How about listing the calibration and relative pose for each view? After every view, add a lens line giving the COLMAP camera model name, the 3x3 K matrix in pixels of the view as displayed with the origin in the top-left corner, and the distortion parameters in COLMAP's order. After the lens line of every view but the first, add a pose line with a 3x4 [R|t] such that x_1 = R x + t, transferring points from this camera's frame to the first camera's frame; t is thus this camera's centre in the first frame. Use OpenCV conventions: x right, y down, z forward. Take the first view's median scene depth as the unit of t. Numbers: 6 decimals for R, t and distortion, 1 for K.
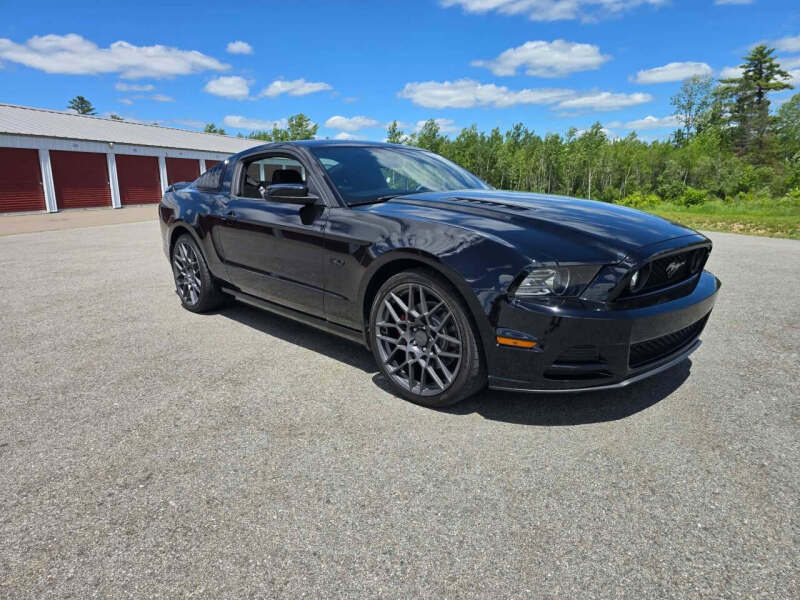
lens RADIAL K [[542.1, 0, 396.6], [0, 542.1, 292.4], [0, 0, 1]] dist [0.053059, -0.053492]
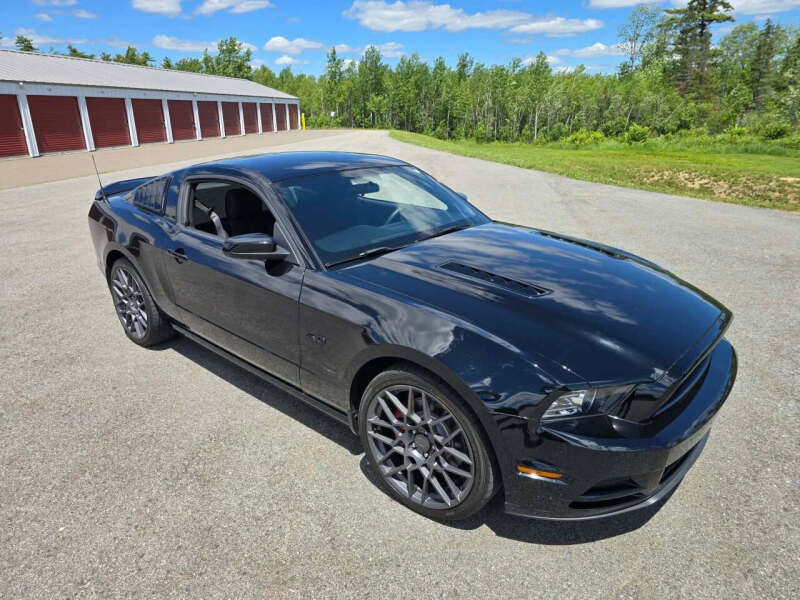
lens RADIAL K [[543.4, 0, 397.9], [0, 543.4, 303.1], [0, 0, 1]] dist [0.045323, -0.044610]
pose [[0.995143, -0.028329, 0.094275, -0.066238], [0.015831, 0.991287, 0.130768, -0.241057], [-0.097158, -0.128640, 0.986920, 0.158159]]
